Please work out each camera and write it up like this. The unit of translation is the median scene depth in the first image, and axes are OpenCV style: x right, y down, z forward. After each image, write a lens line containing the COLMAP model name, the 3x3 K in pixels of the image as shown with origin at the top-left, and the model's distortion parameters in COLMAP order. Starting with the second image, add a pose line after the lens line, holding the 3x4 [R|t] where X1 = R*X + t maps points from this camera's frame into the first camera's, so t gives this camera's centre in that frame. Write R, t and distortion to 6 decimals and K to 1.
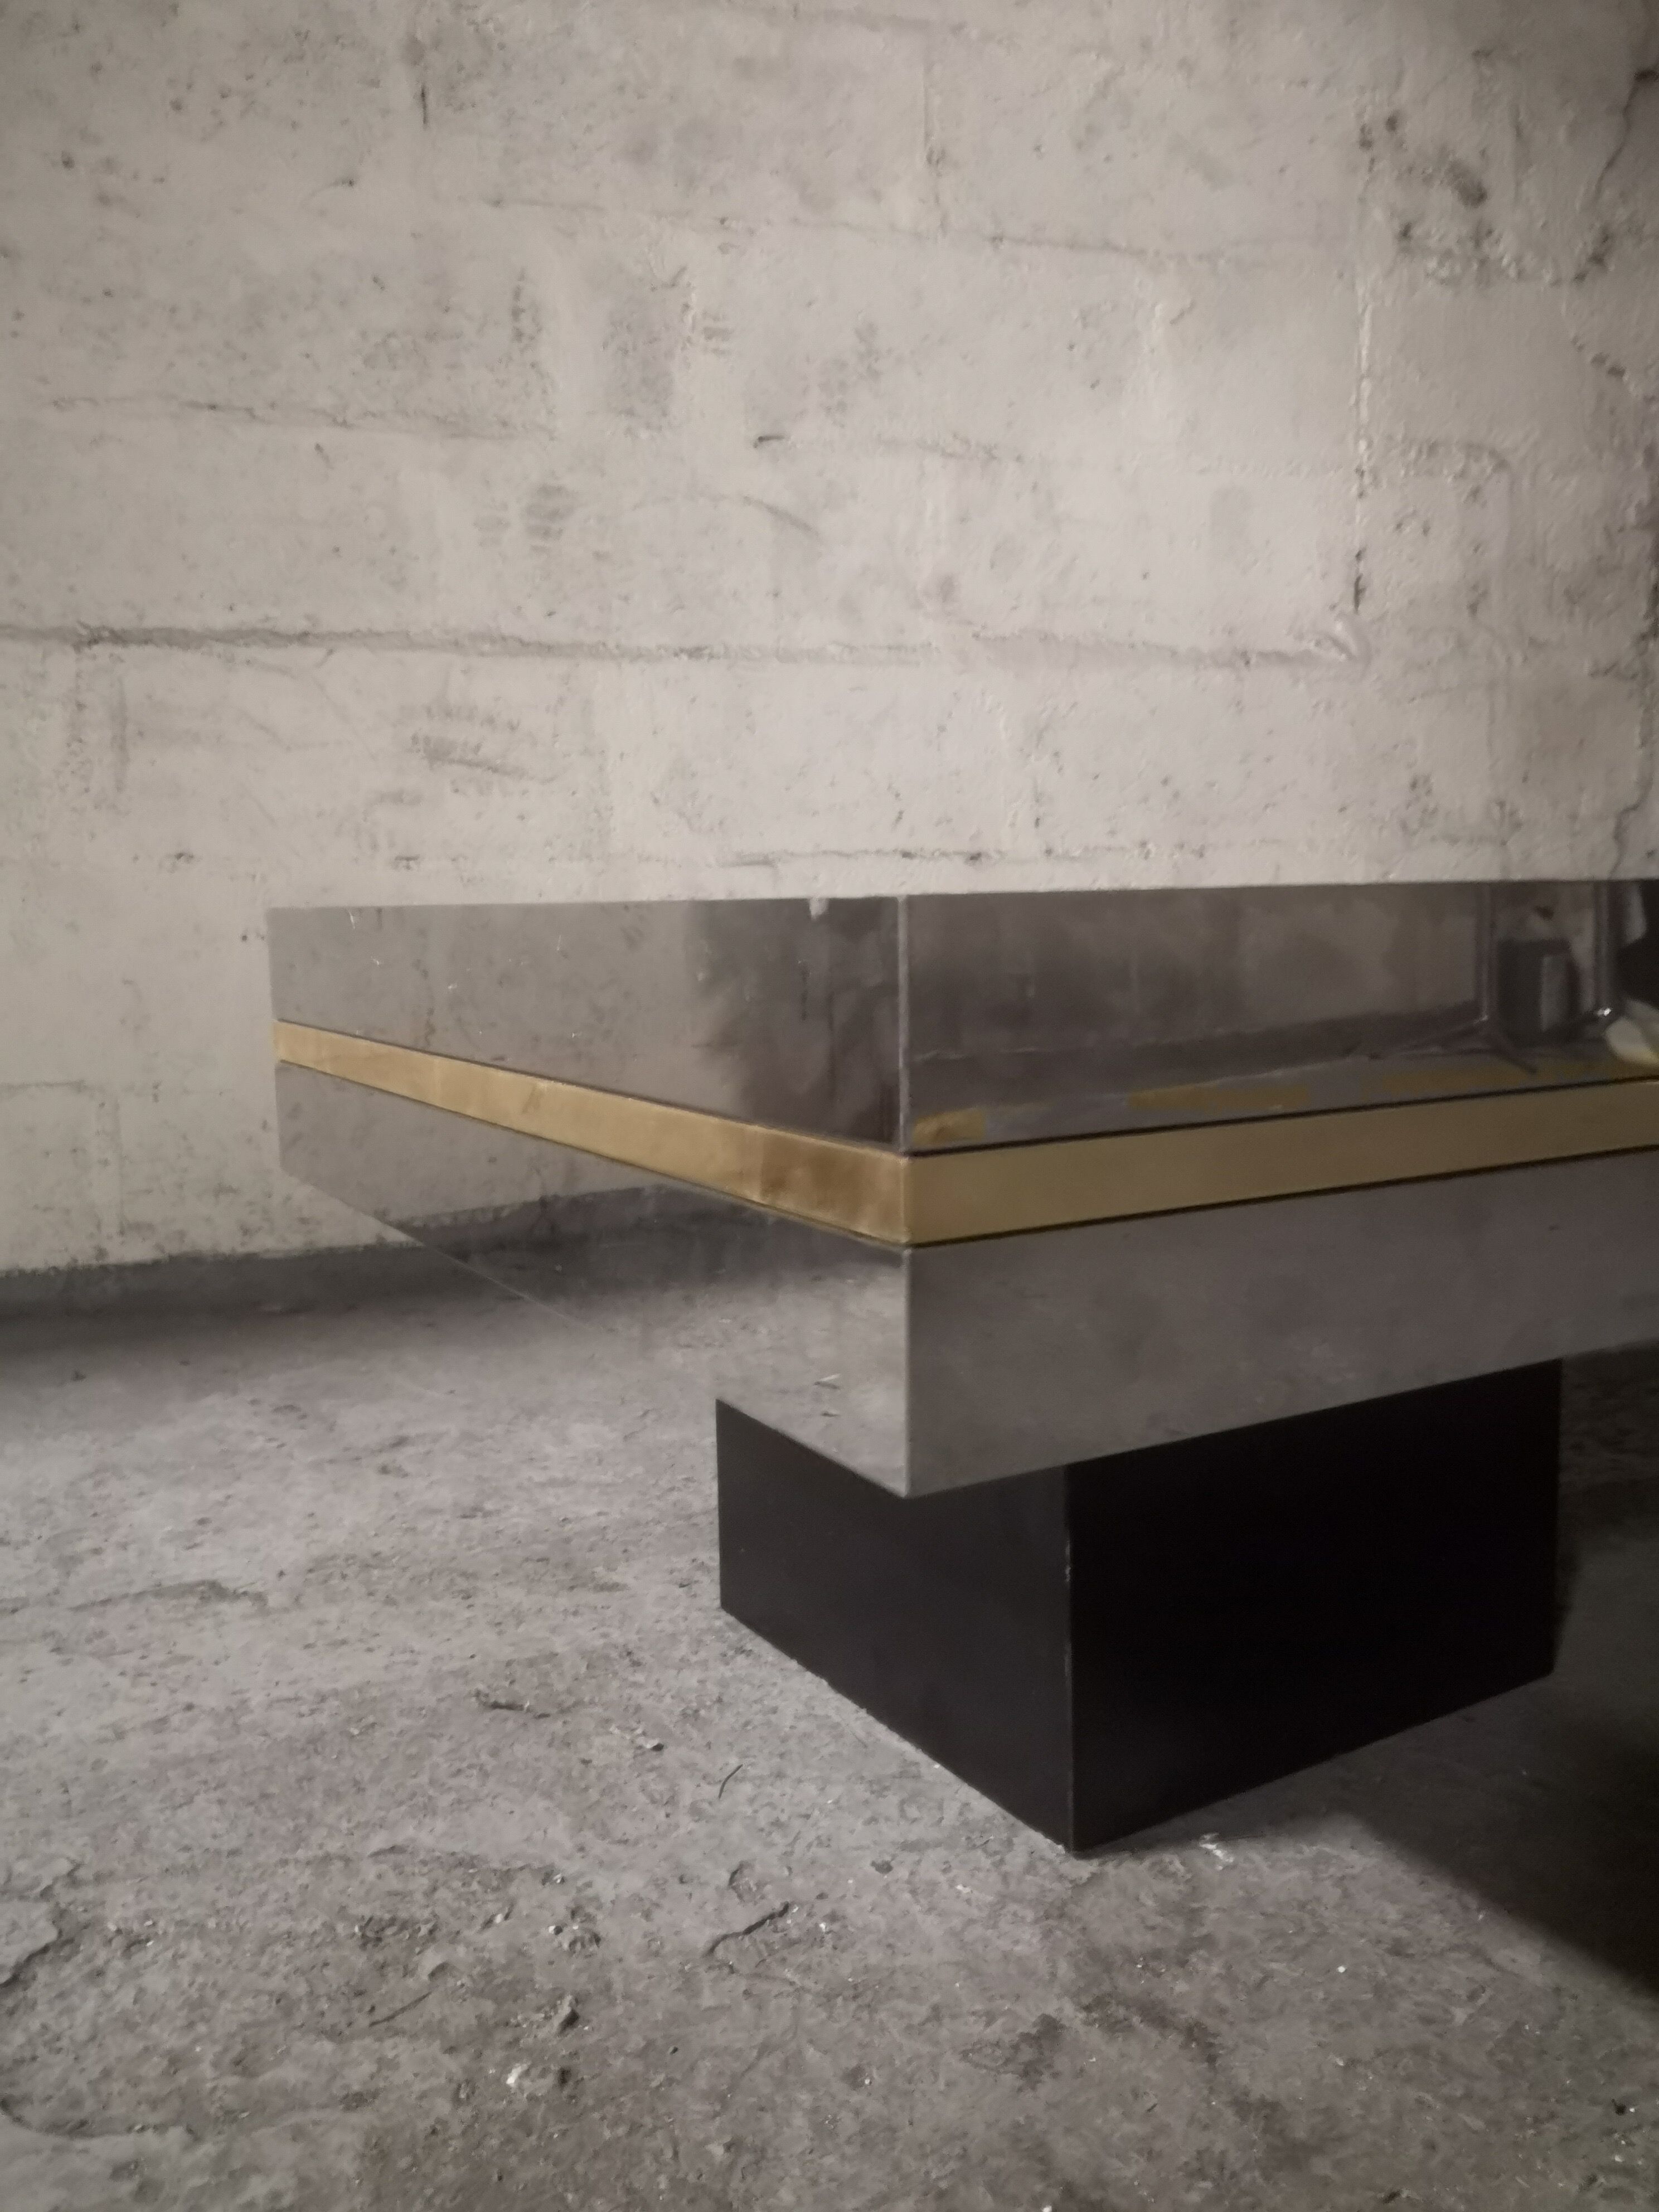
lens RADIAL K [[1770.1, 0, 813.3], [0, 1770.1, 1103.7], [0, 0, 1]] dist [0.019571, -0.038074]
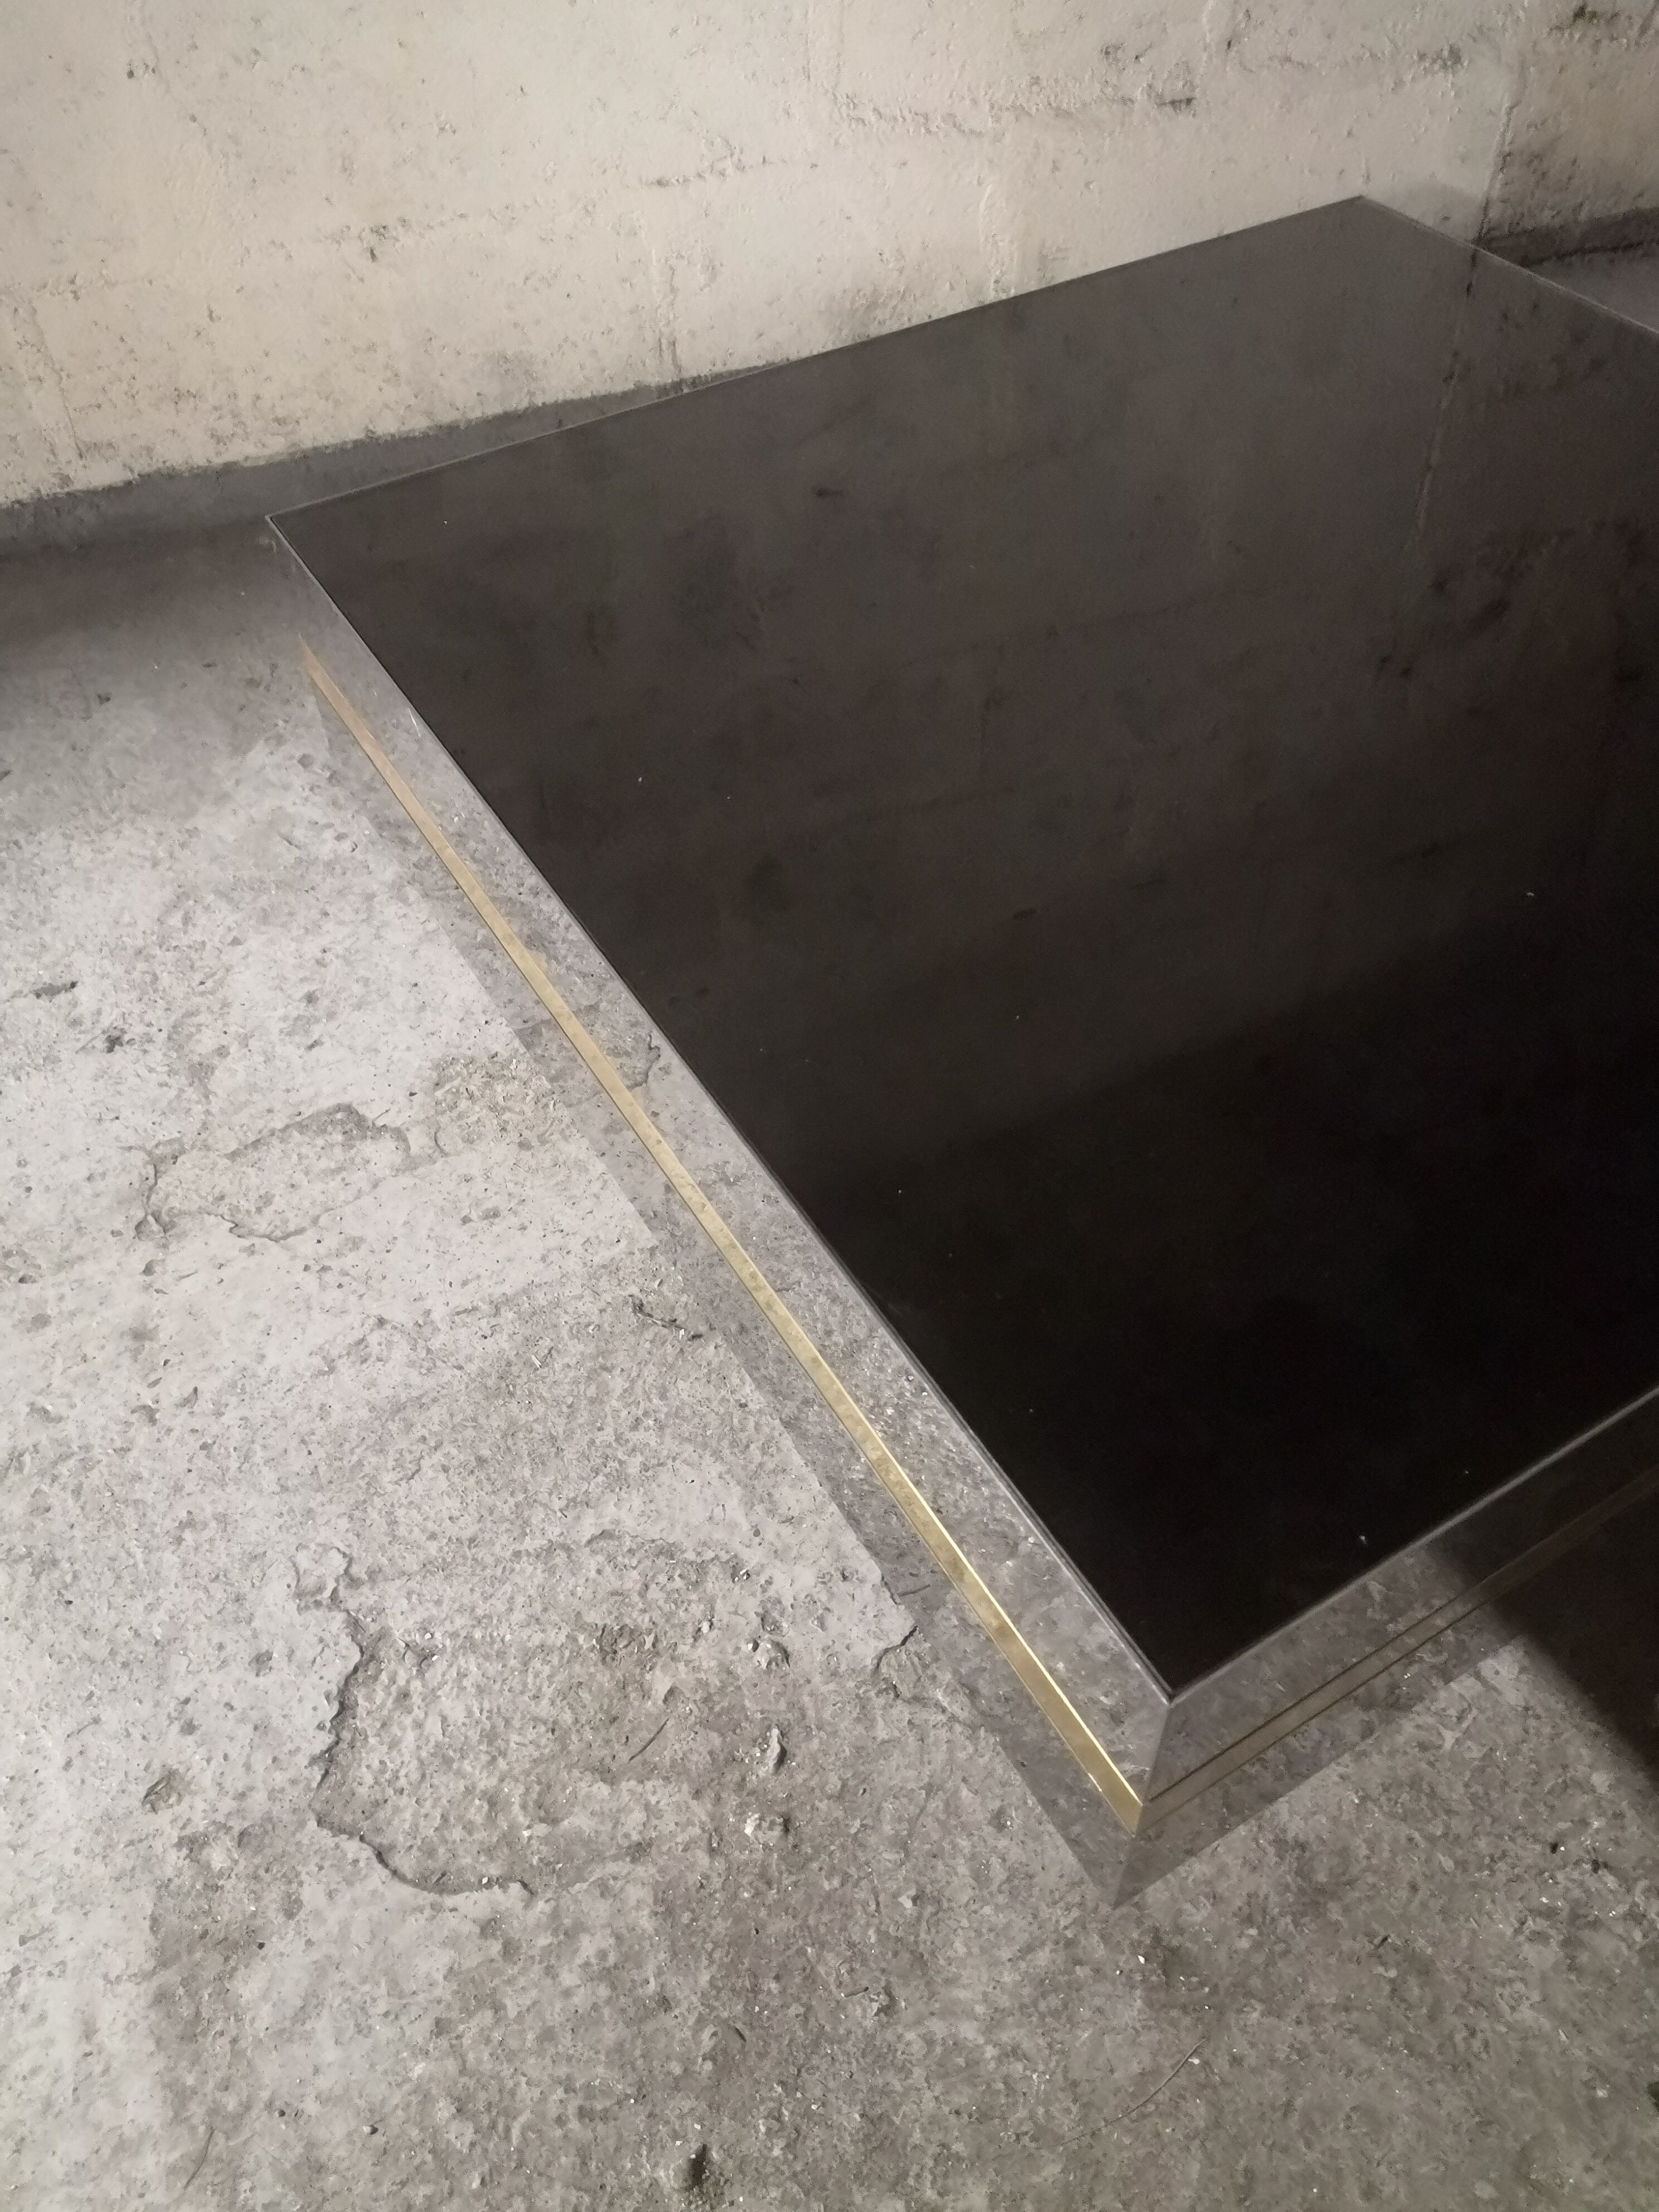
lens RADIAL K [[1770.1, 0, 825.0], [0, 1770.1, 1109.4], [0, 0, 1]] dist [0.019571, -0.038074]
pose [[0.999638, -0.024415, 0.011305, -0.052171], [0.010859, 0.750547, 0.660728, -0.353496], [-0.024616, -0.660366, 0.750540, 0.157105]]
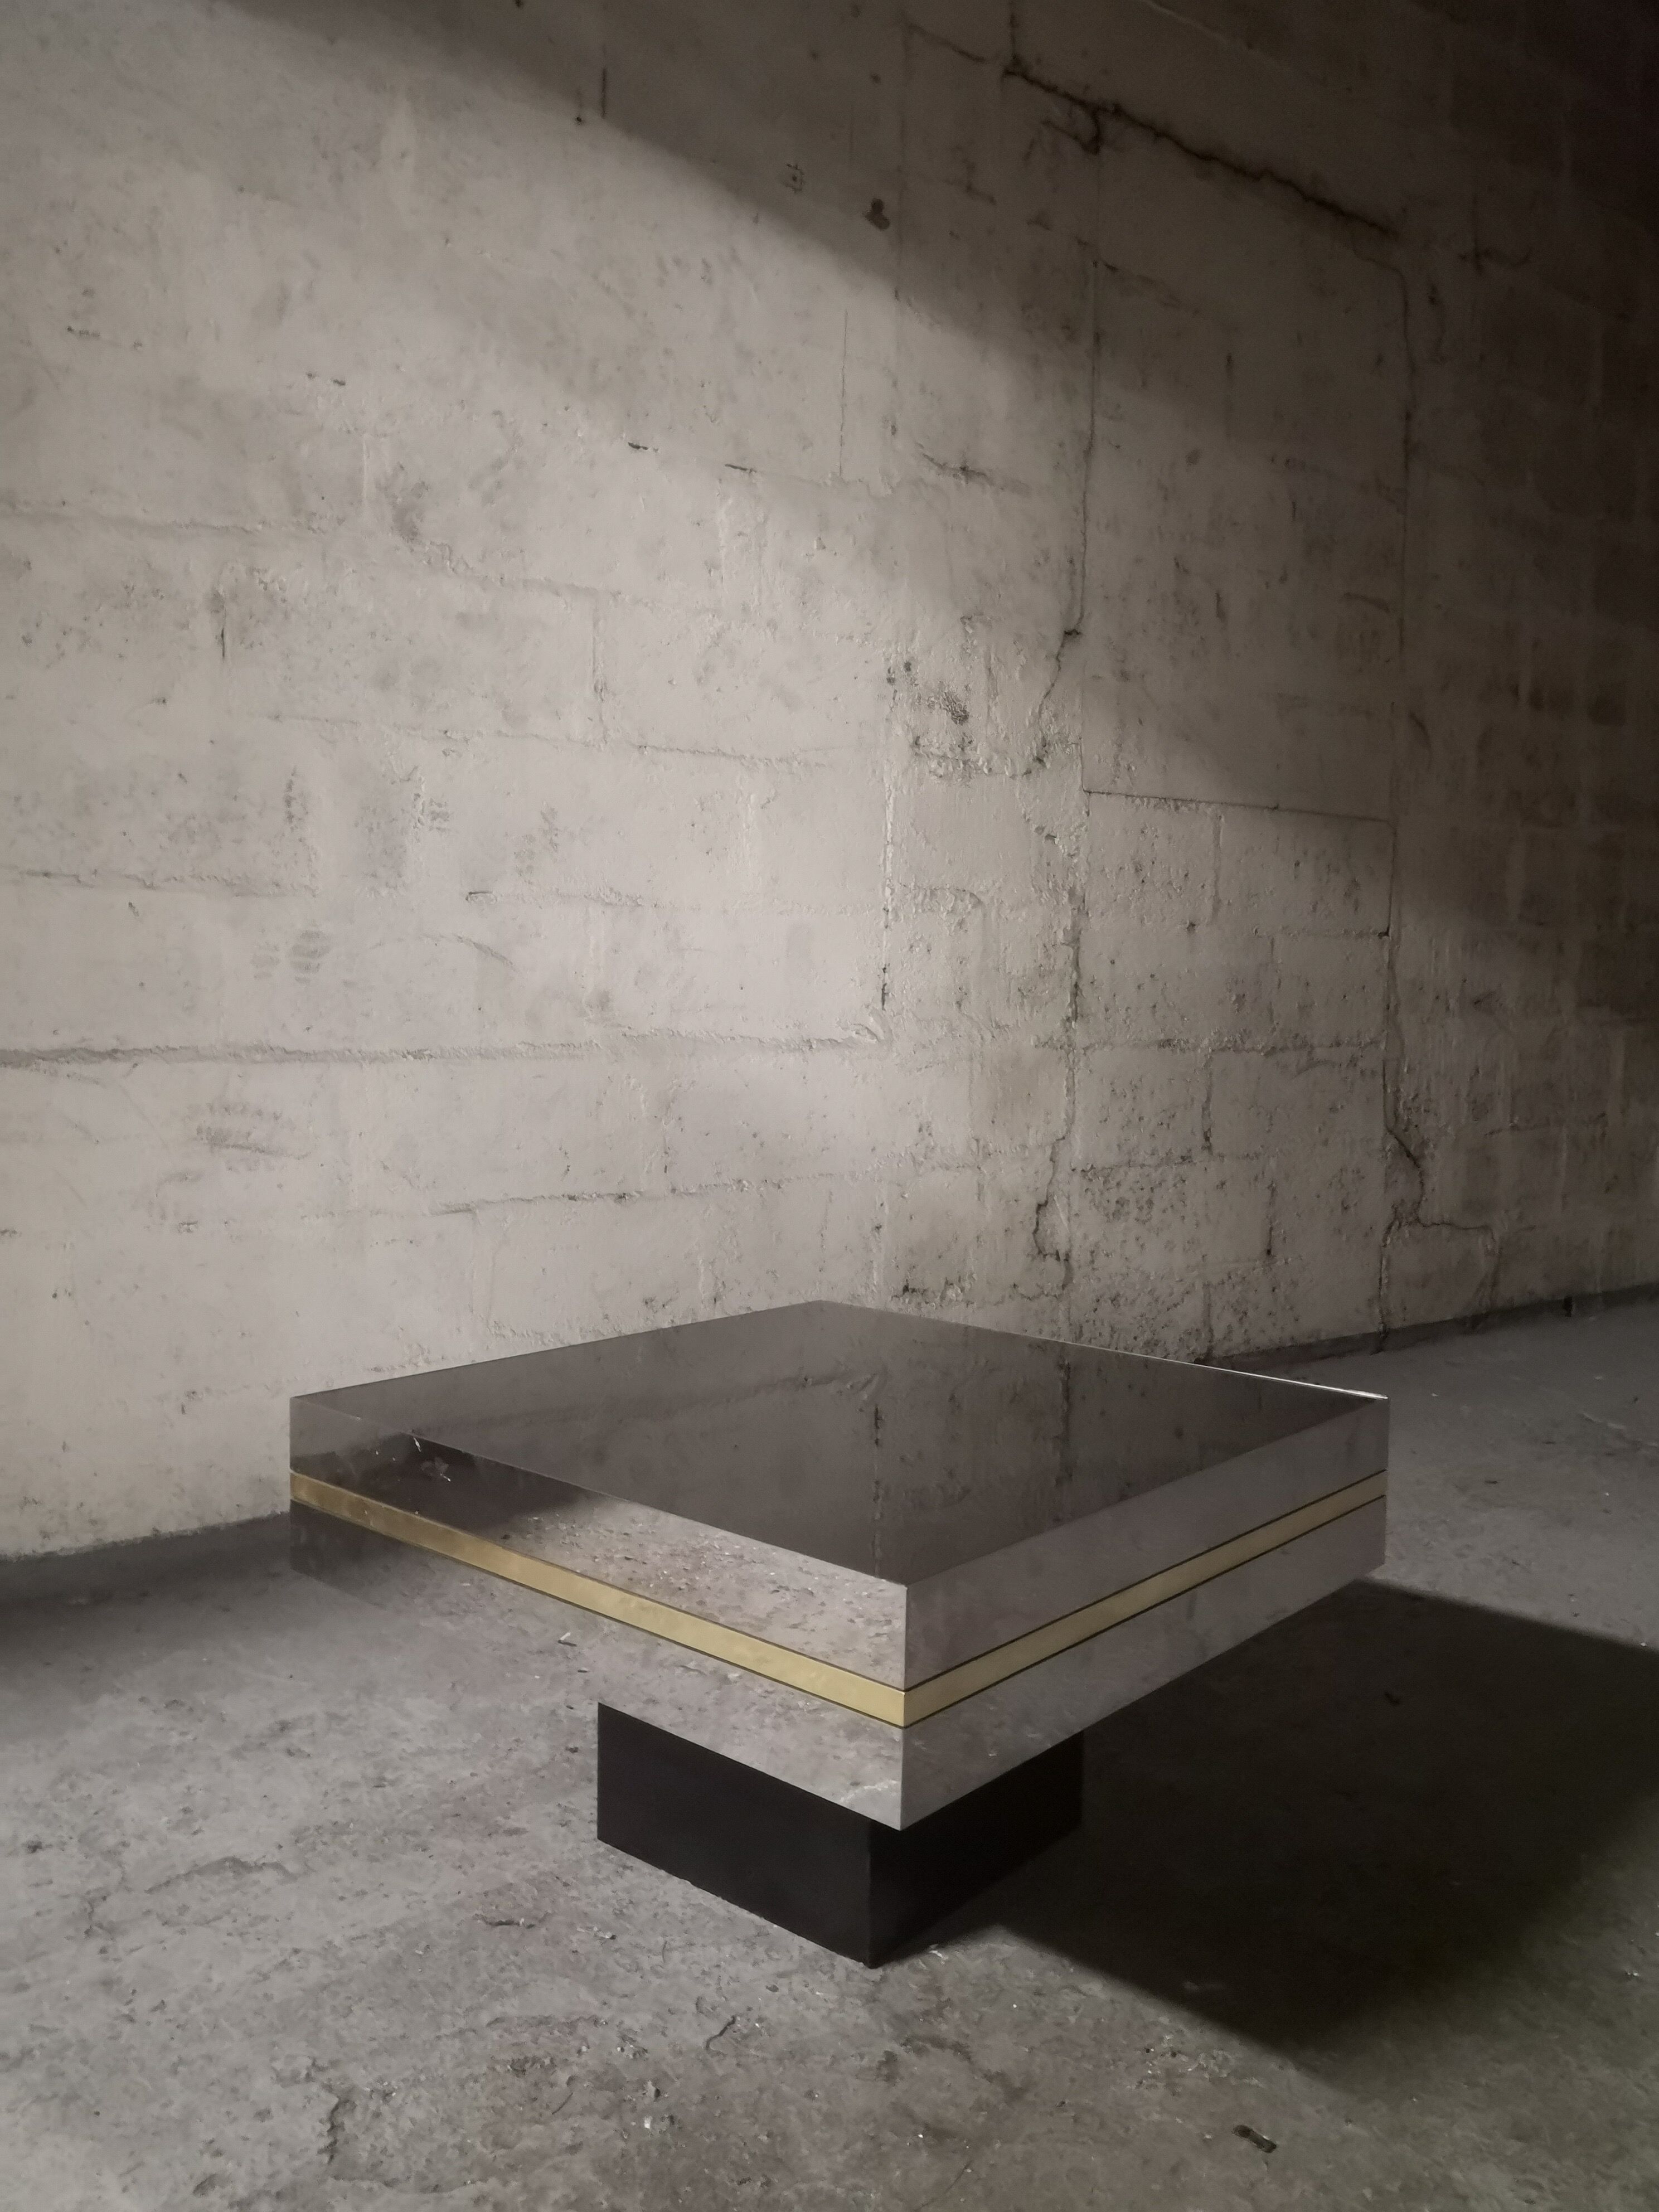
lens RADIAL K [[1770.1, 0, 820.6], [0, 1770.1, 1105.9], [0, 0, 1]] dist [0.019571, -0.038074]
pose [[0.946406, 0.011482, 0.322774, -0.294605], [0.002432, 0.999086, -0.042673, -0.231313], [-0.322969, 0.041171, 0.945514, -0.452588]]
